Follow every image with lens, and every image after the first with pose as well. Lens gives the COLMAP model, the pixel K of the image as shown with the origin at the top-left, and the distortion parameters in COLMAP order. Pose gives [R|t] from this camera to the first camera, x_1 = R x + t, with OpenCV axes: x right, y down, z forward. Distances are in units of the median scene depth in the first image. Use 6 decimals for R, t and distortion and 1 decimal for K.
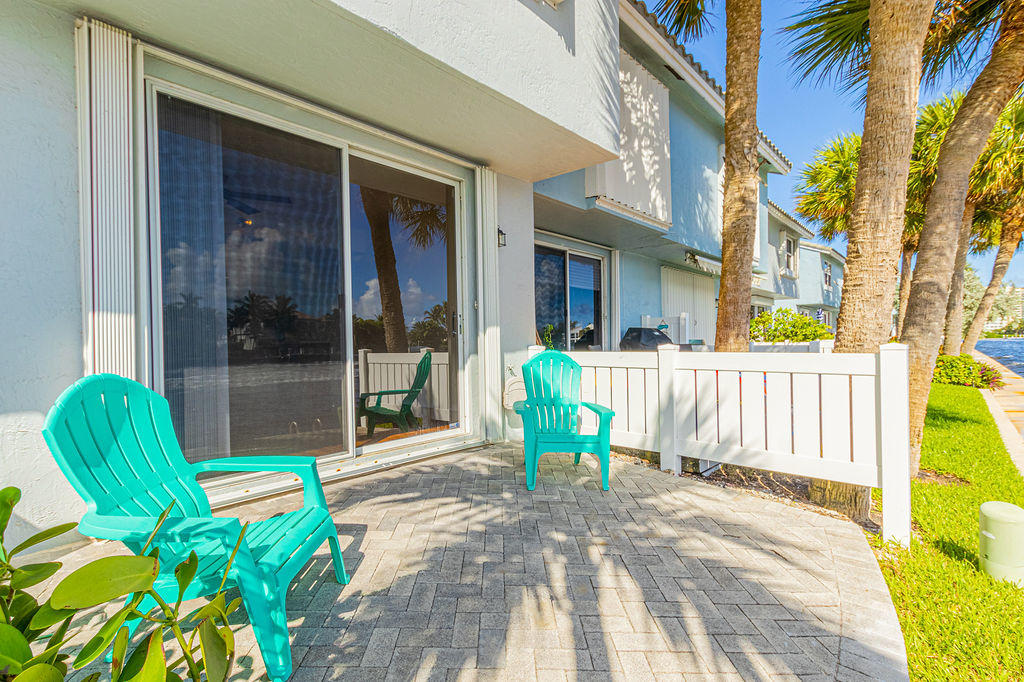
lens RADIAL K [[466.0, 0, 509.9], [0, 466.0, 337.1], [0, 0, 1]] dist [0.003705, 0.000189]
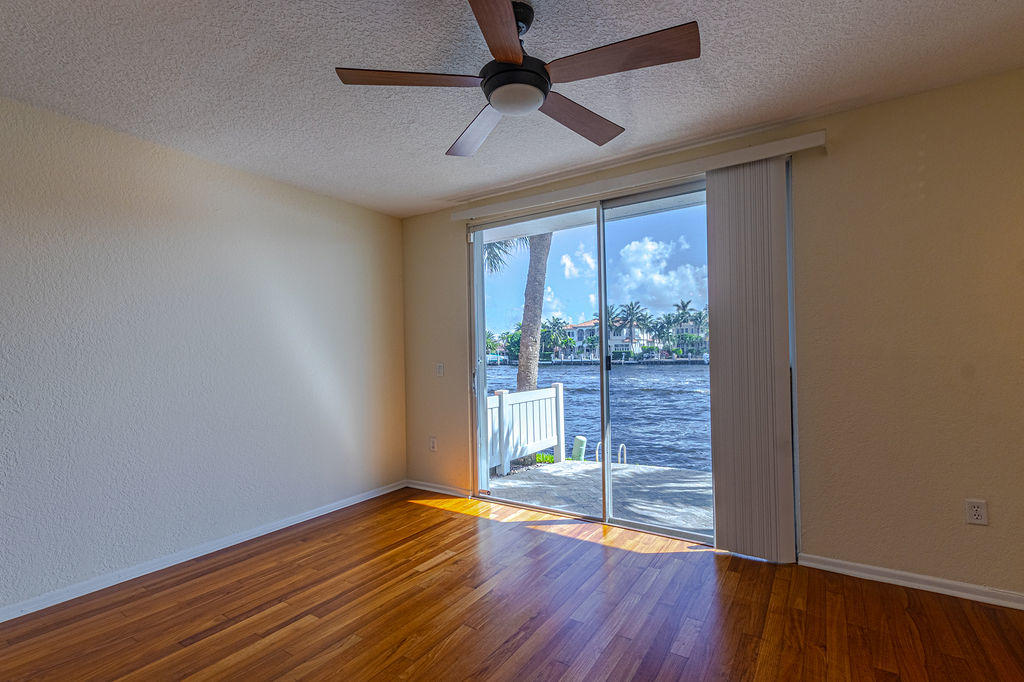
lens RADIAL K [[462.6, 0, 513.4], [0, 462.6, 349.4], [0, 0, 1]] dist [0.002879, 0.000690]
pose [[-0.181094, 0.026262, 0.983115, -1.488621], [0.011942, 0.999628, -0.024503, -0.103873], [-0.983393, 0.007303, -0.181341, 1.638861]]
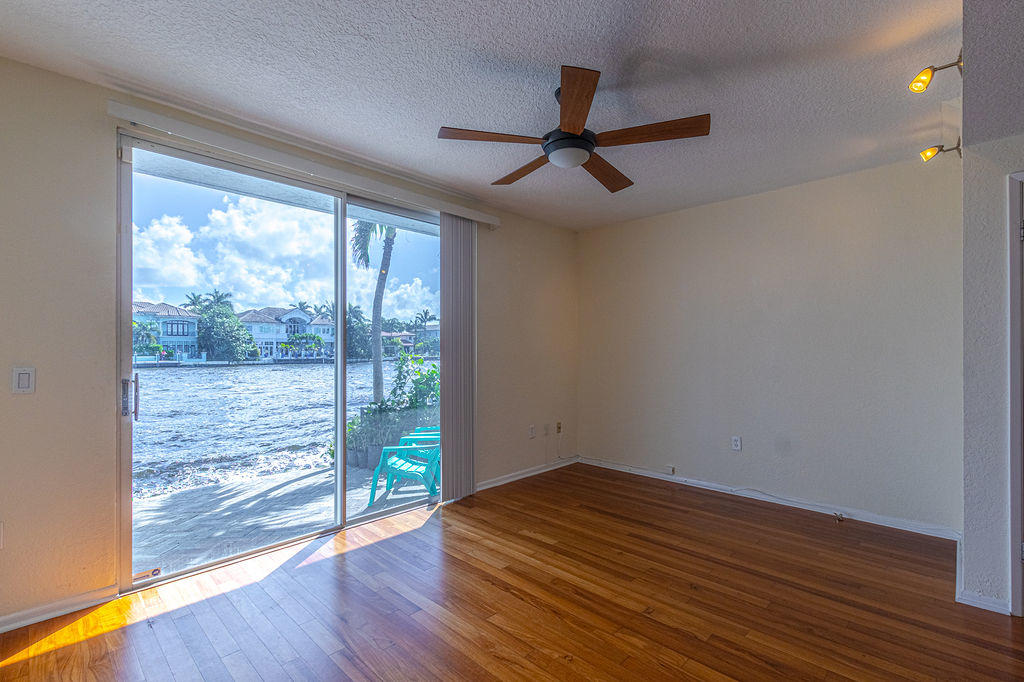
lens RADIAL K [[462.6, 0, 513.4], [0, 462.6, 349.4], [0, 0, 1]] dist [0.002879, 0.000690]
pose [[-0.999848, 0.017254, 0.002449, -0.808611], [0.017227, 0.999796, -0.010579, -0.106675], [-0.002631, -0.010535, -0.999941, 2.310929]]
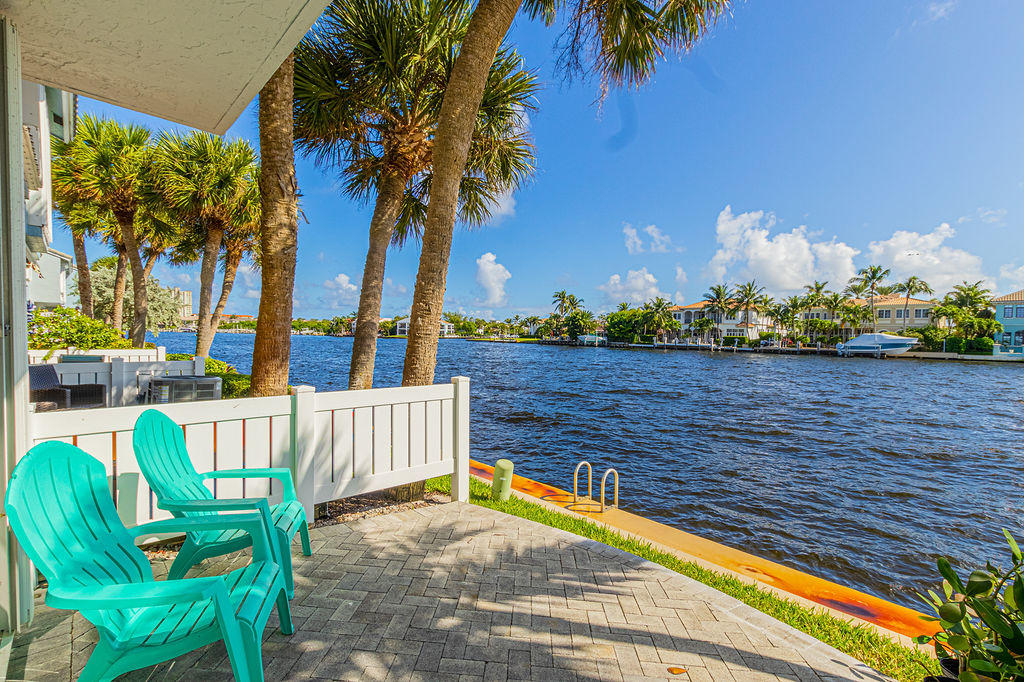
lens RADIAL K [[462.6, 0, 513.4], [0, 462.6, 349.4], [0, 0, 1]] dist [0.002879, 0.000690]
pose [[0.047627, -0.020135, 0.998662, -0.687719], [-0.028540, 0.999361, 0.021511, -0.112951], [-0.998457, -0.029527, 0.047022, 0.739765]]
